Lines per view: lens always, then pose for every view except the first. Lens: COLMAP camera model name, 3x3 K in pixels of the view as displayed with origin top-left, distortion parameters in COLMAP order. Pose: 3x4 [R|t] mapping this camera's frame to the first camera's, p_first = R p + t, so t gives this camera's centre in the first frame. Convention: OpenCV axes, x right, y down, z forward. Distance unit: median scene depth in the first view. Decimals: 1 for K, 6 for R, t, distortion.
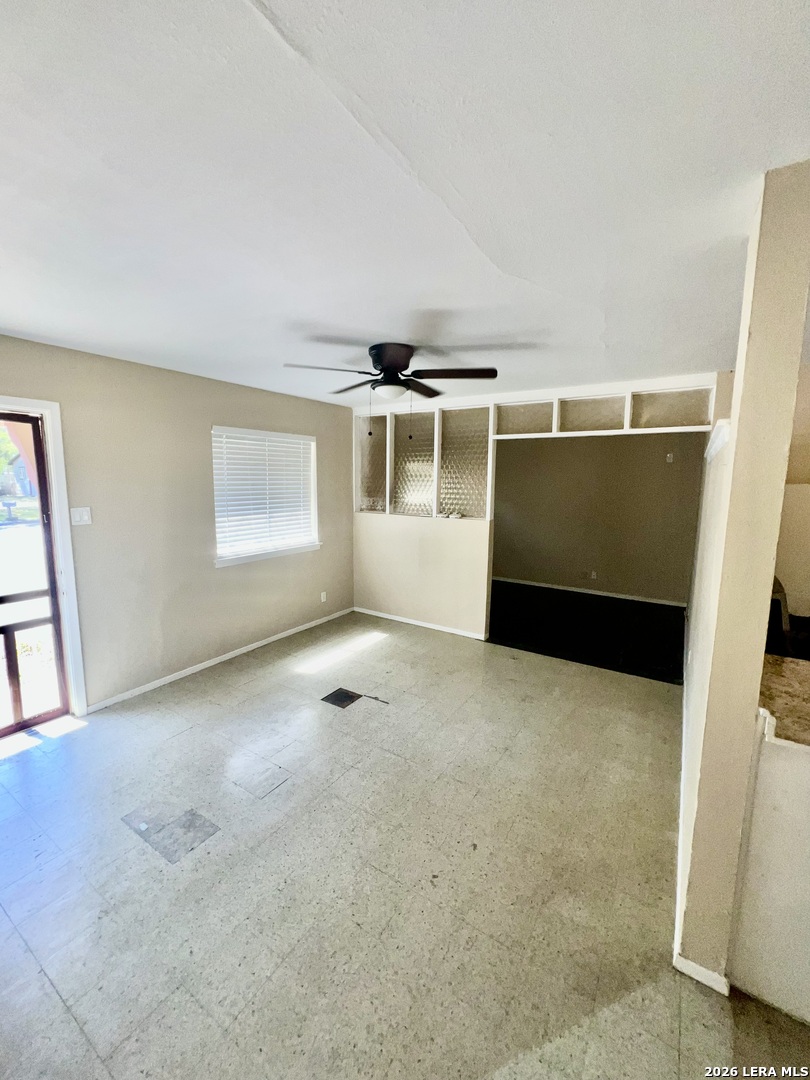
lens RADIAL K [[435.9, 0, 405.0], [0, 435.9, 540.0], [0, 0, 1]] dist [-0.001744, -0.000114]
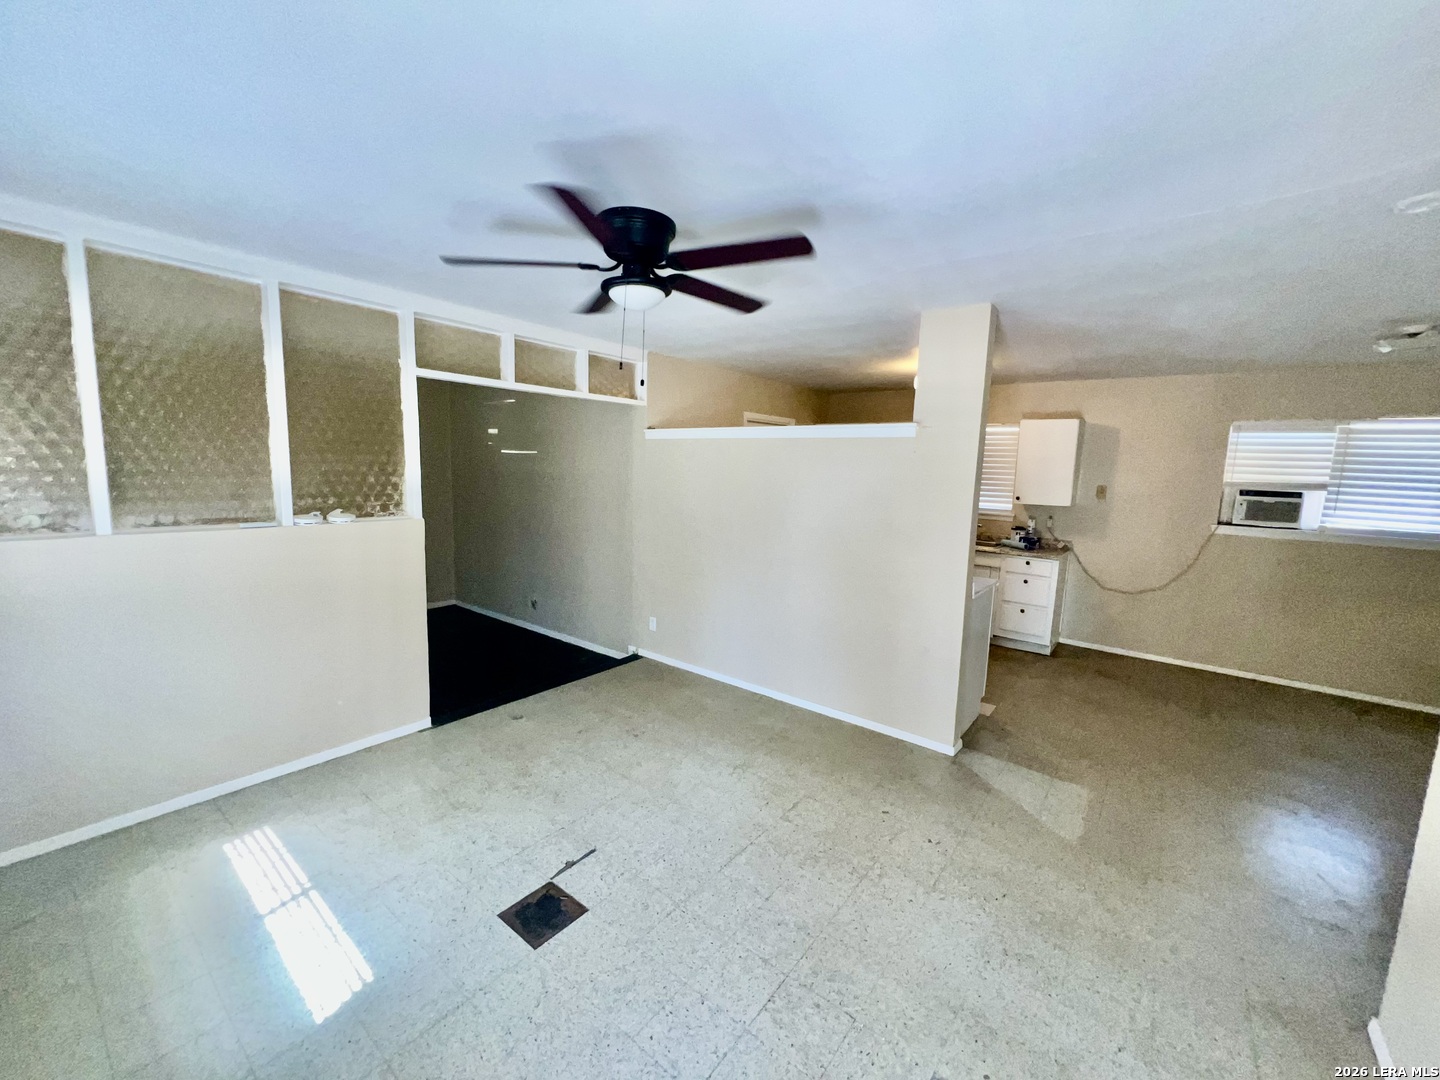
lens RADIAL K [[576.2, 0, 720.0], [0, 576.2, 540.0], [0, 0, 1]] dist [0.001056, 0.000436]
pose [[0.091993, -0.138099, 0.986137, -0.597557], [0.104016, 0.986251, 0.128411, -0.084276], [-0.990312, 0.090761, 0.105093, 0.615992]]
